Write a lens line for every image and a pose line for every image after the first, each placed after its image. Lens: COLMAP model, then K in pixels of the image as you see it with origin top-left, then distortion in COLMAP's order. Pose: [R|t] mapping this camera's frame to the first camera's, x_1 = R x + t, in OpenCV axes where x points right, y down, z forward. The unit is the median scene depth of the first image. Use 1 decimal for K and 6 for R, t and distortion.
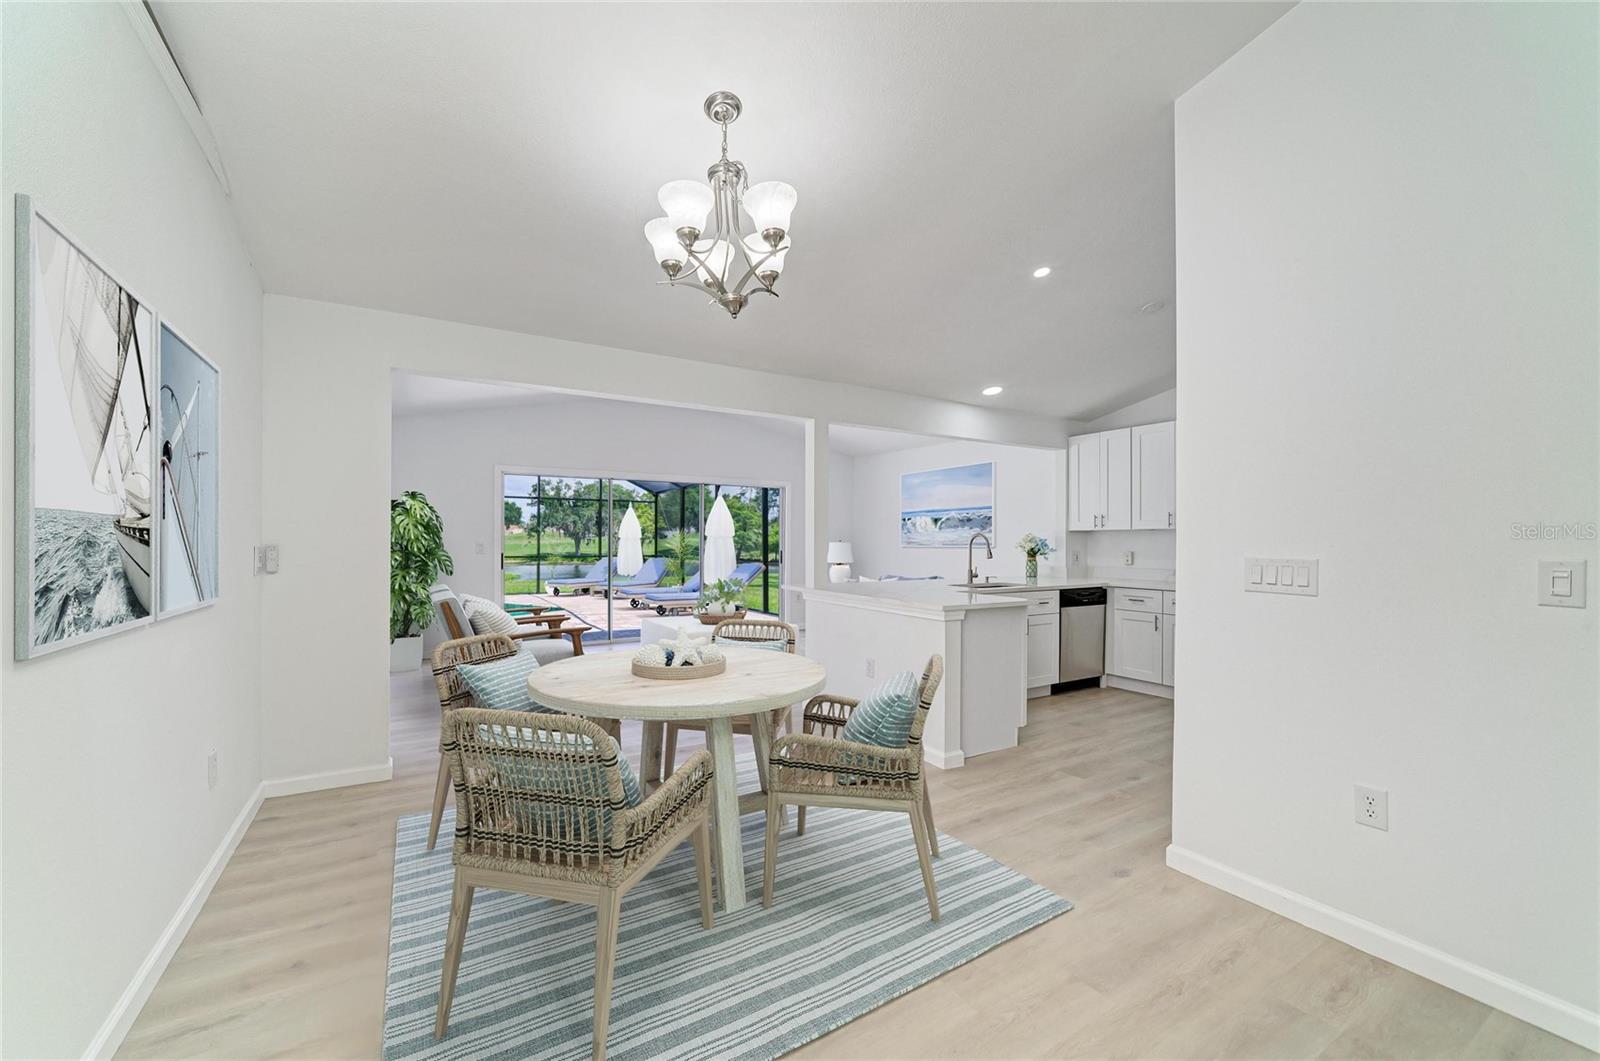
lens RADIAL K [[634.5, 0, 801.7], [0, 634.5, 535.5], [0, 0, 1]] dist [-0.016781, 0.005949]
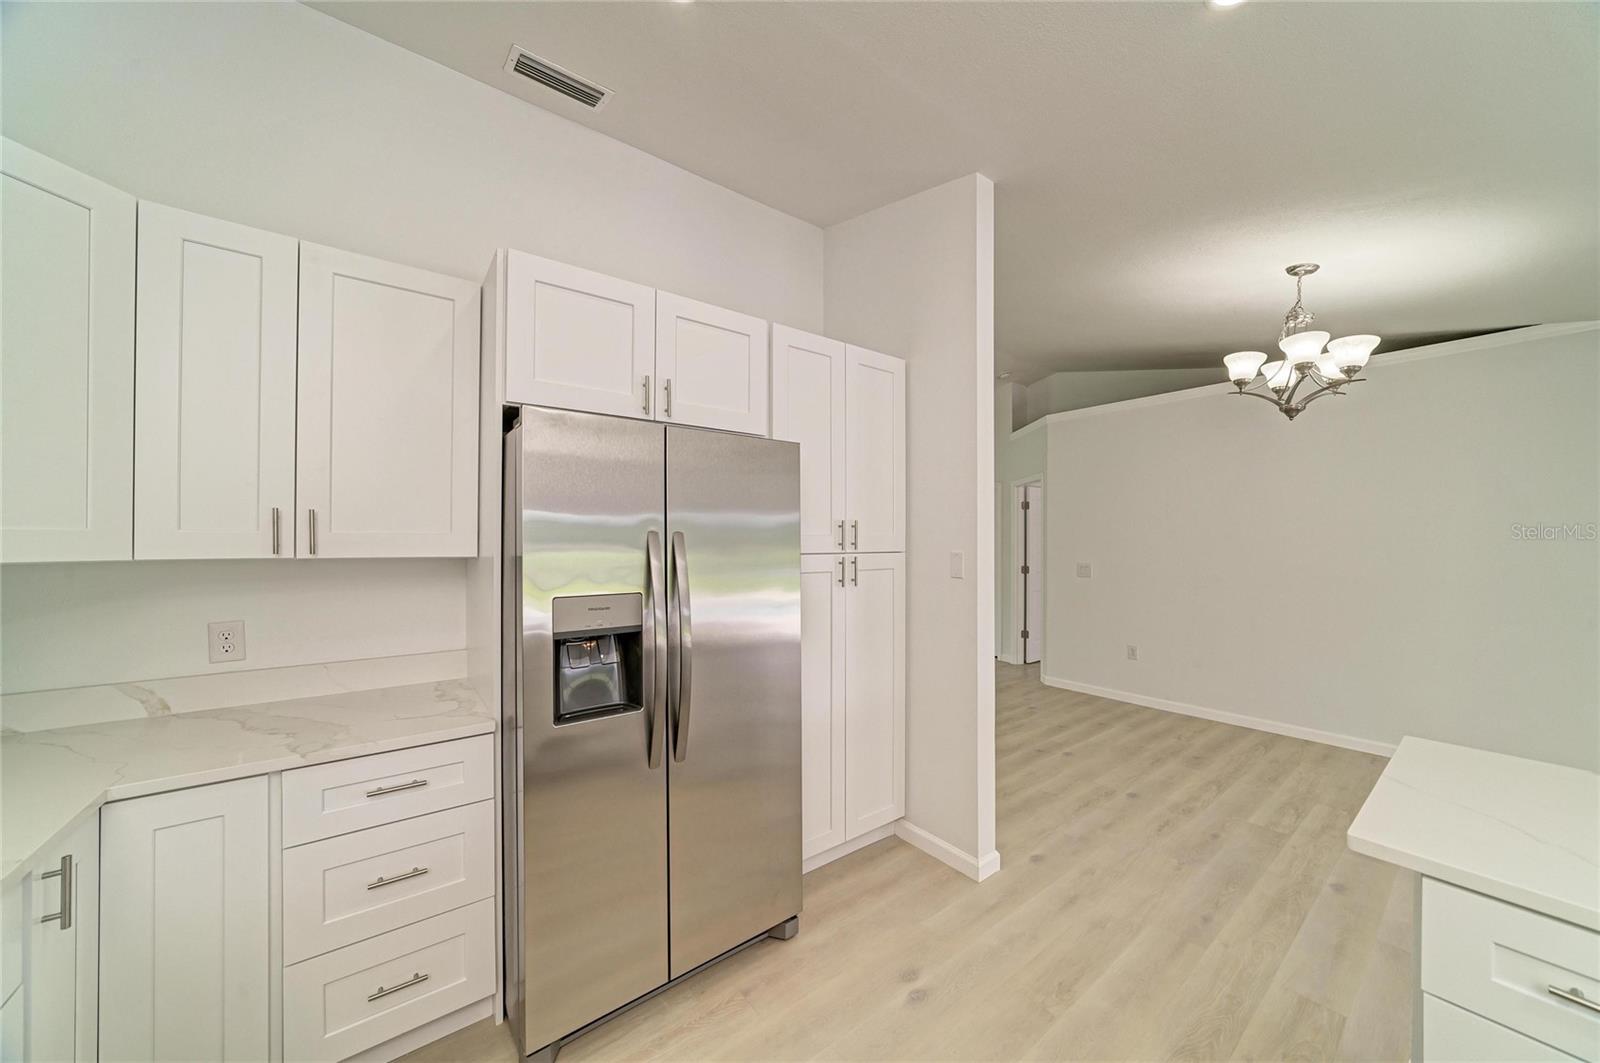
lens RADIAL K [[554.1, 0, 802.6], [0, 554.1, 538.0], [0, 0, 1]] dist [-0.017268, 0.003018]
pose [[-0.994312, -0.007864, -0.106217, 0.416155], [-0.006692, 0.999913, -0.011385, -0.019181], [0.106297, -0.010609, -0.994278, 0.779355]]
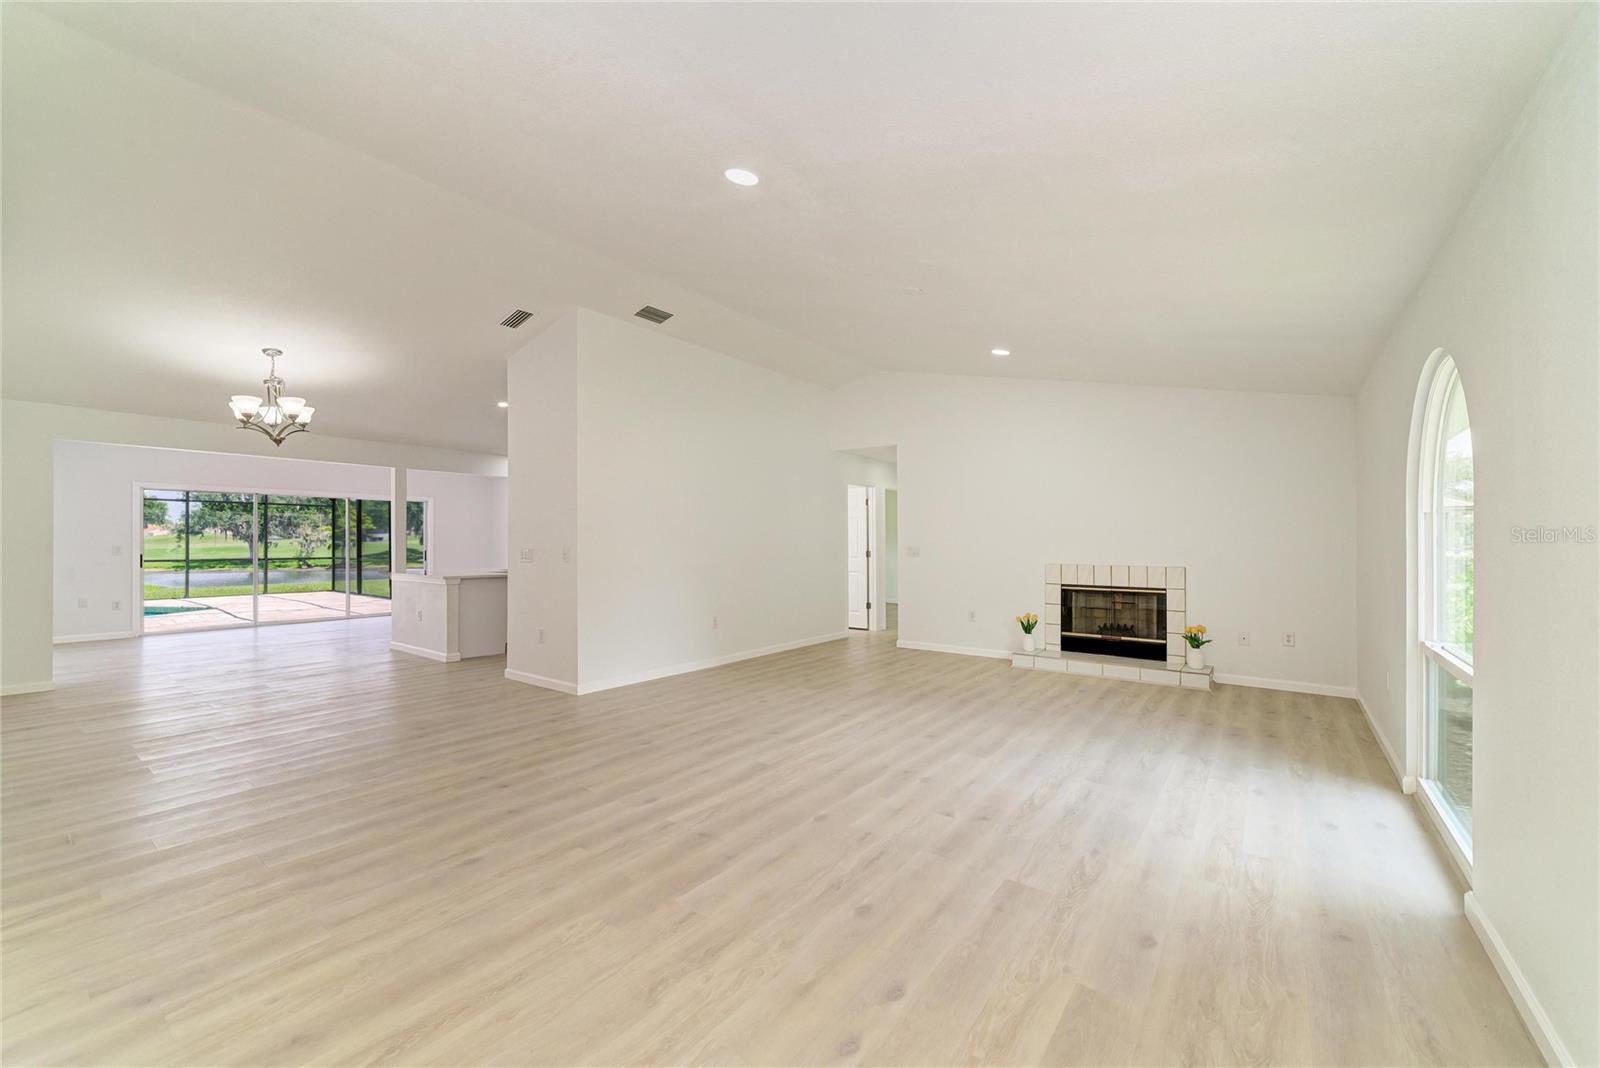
lens RADIAL K [[634.5, 0, 808.7], [0, 634.5, 534.6], [0, 0, 1]] dist [-0.016781, 0.005949]
pose [[0.928714, -0.001917, 0.370793, 0.310680], [0.002835, 0.999994, -0.001932, -0.004926], [-0.370787, 0.002845, 0.928714, -0.680898]]
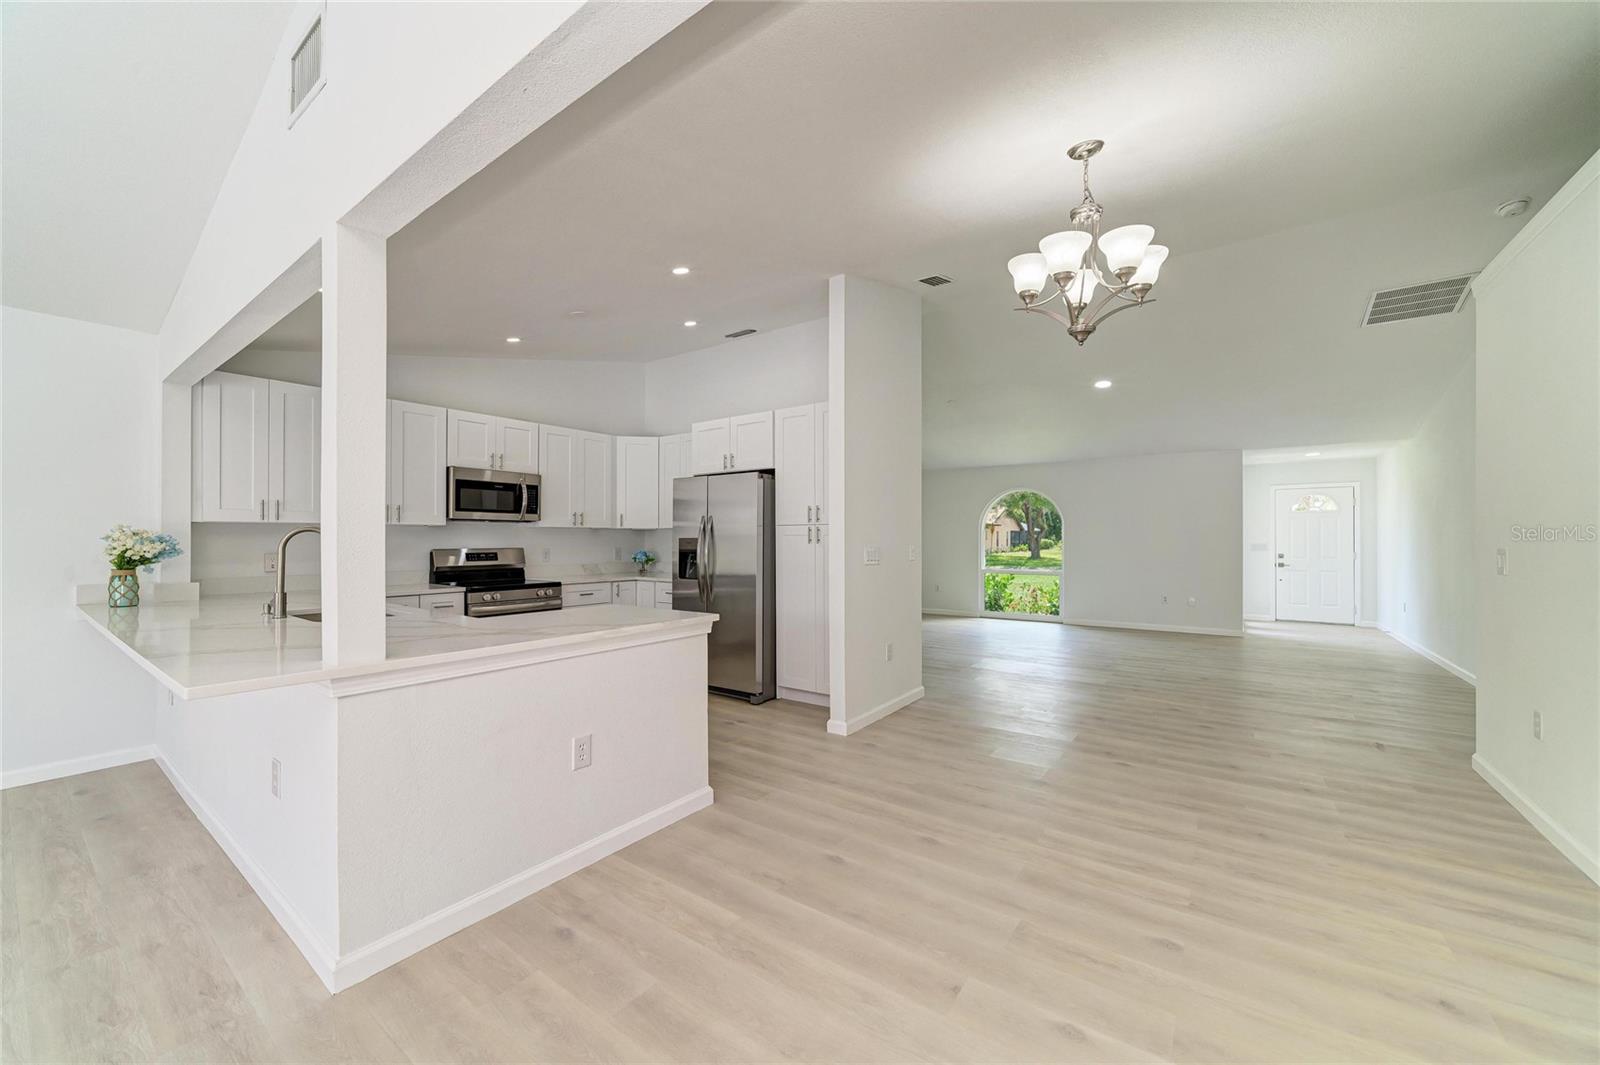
lens RADIAL K [[600.7, 0, 806.7], [0, 600.7, 530.2], [0, 0, 1]] dist [-0.010513, 0.000553]
pose [[-0.394038, 0.007361, 0.919065, -0.332034], [-0.007708, 0.999906, -0.011313, 0.002100], [-0.919062, -0.011542, -0.393945, 0.693399]]
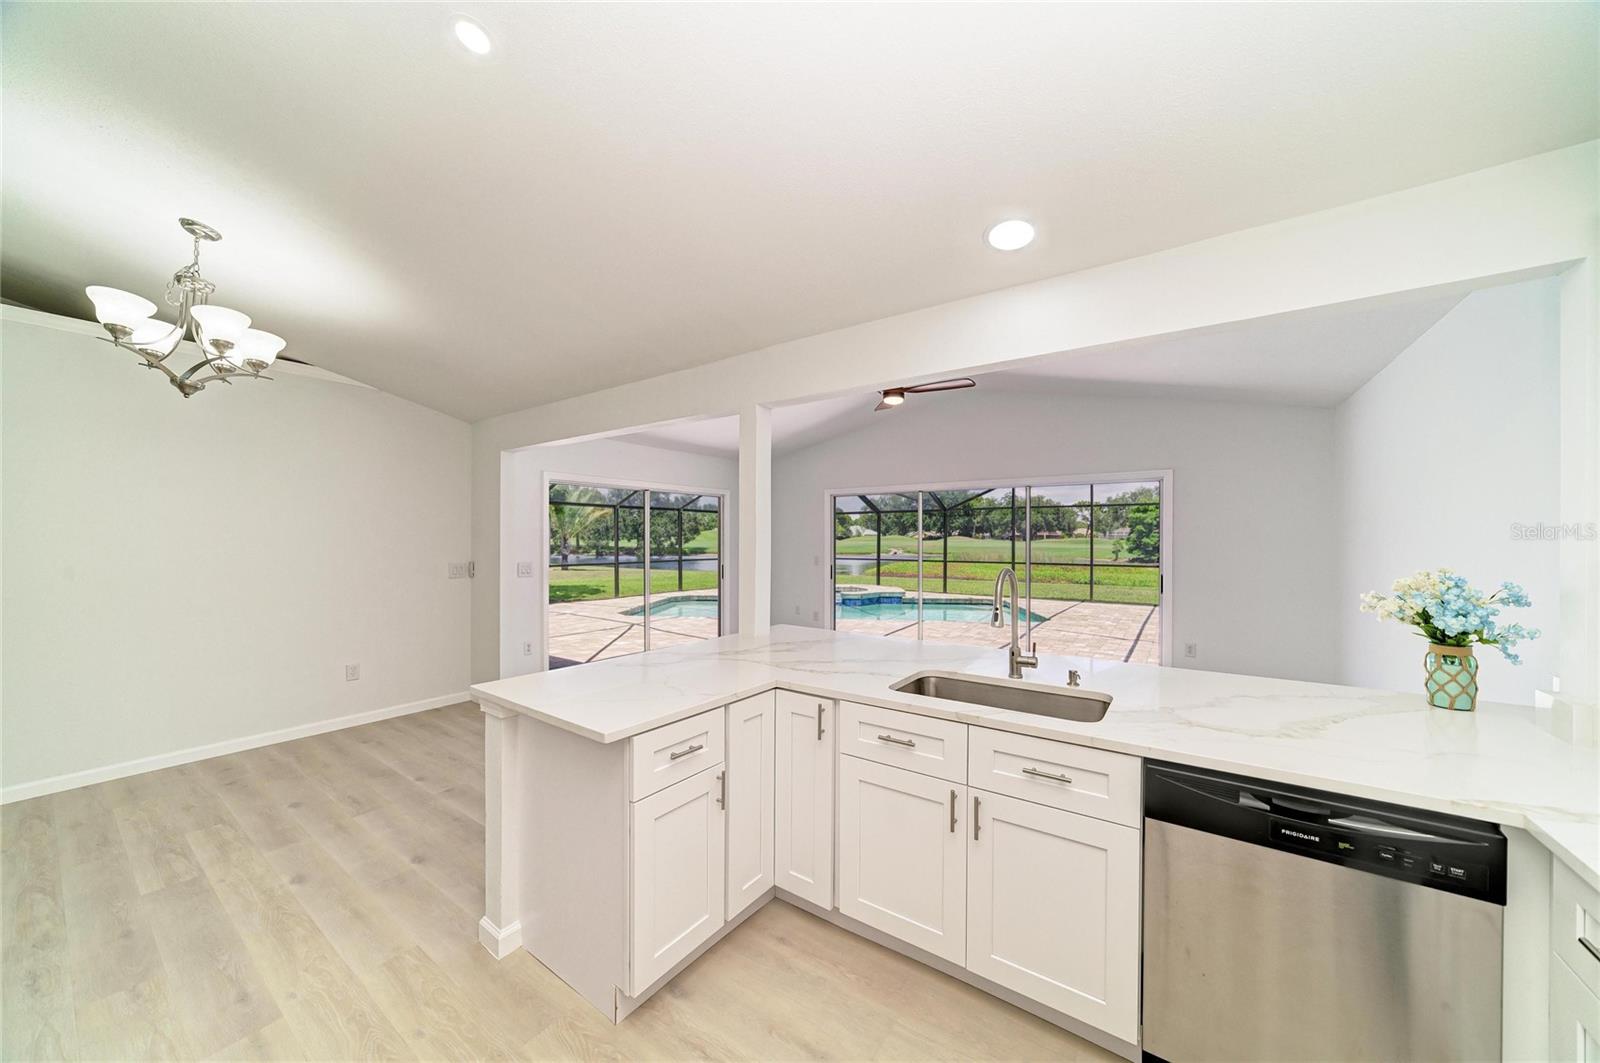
lens RADIAL K [[554.1, 0, 805.3], [0, 554.1, 540.5], [0, 0, 1]] dist [-0.017268, 0.003018]
pose [[0.403037, -0.002506, -0.915180, 0.498249], [0.005922, 0.999982, -0.000130, -0.020358], [0.915165, -0.005367, 0.403045, 0.619409]]
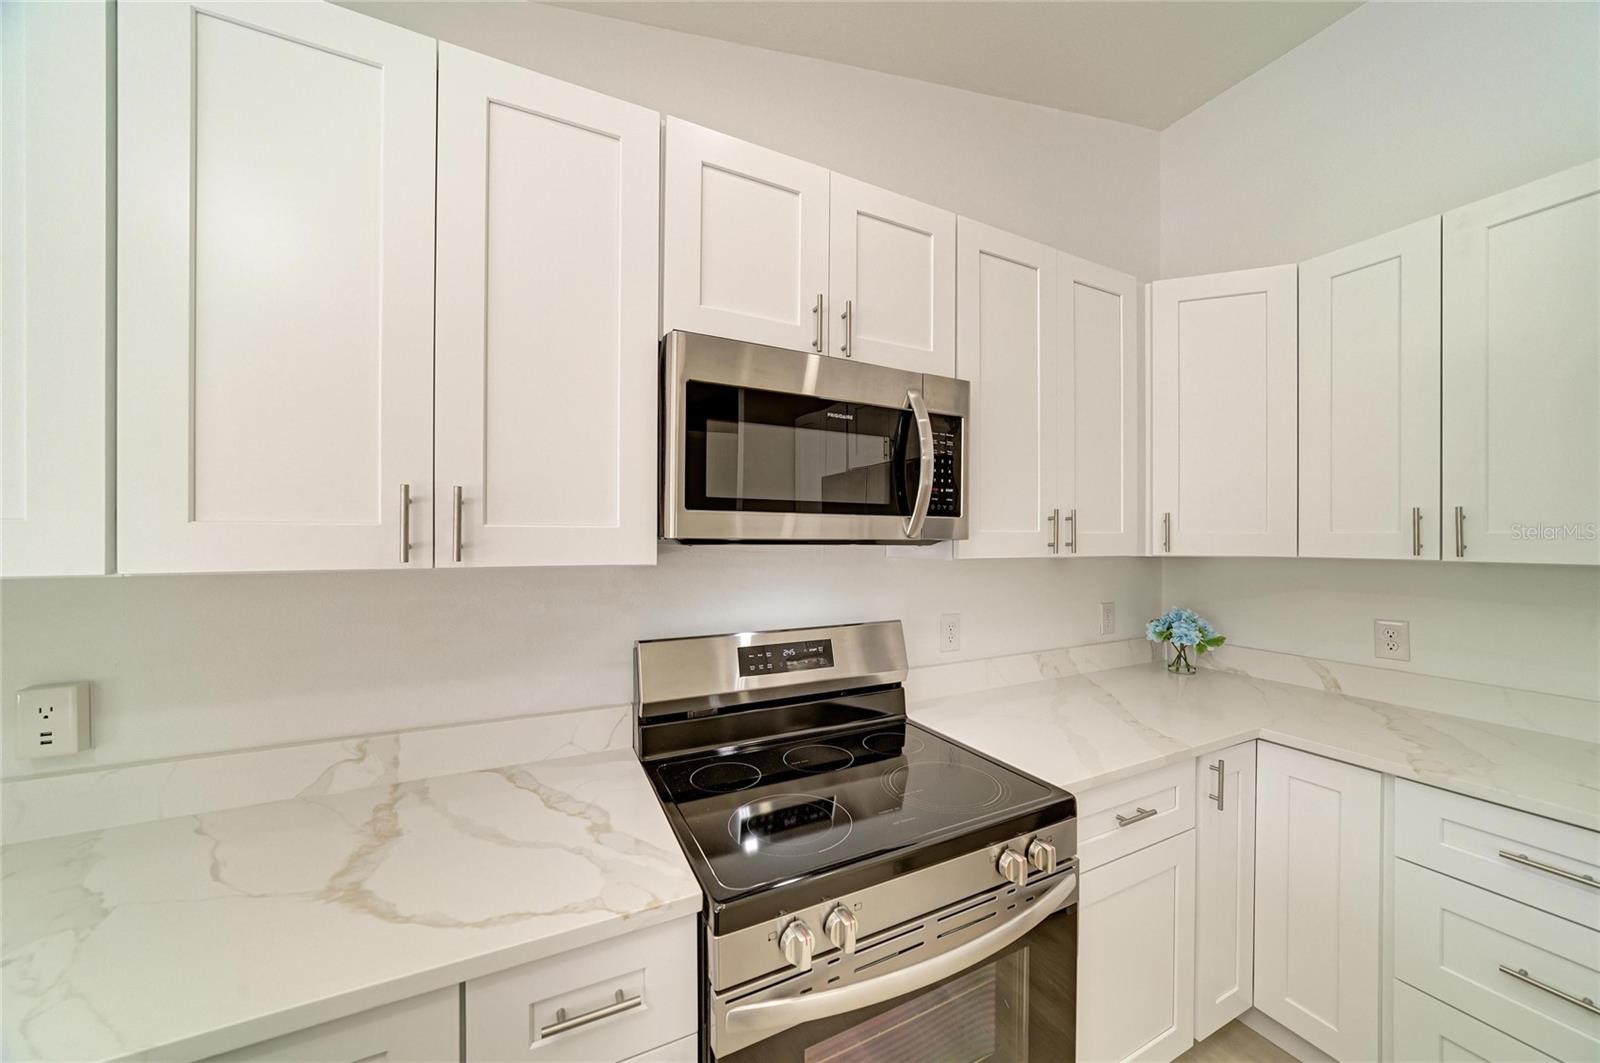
lens RADIAL K [[554.1, 0, 813.9], [0, 554.1, 539.7], [0, 0, 1]] dist [-0.017268, 0.003018]
pose [[0.081910, -0.005949, 0.996622, 0.369517], [-0.008854, 0.999938, 0.006697, -0.019132], [-0.996600, -0.009373, 0.081853, 0.750133]]
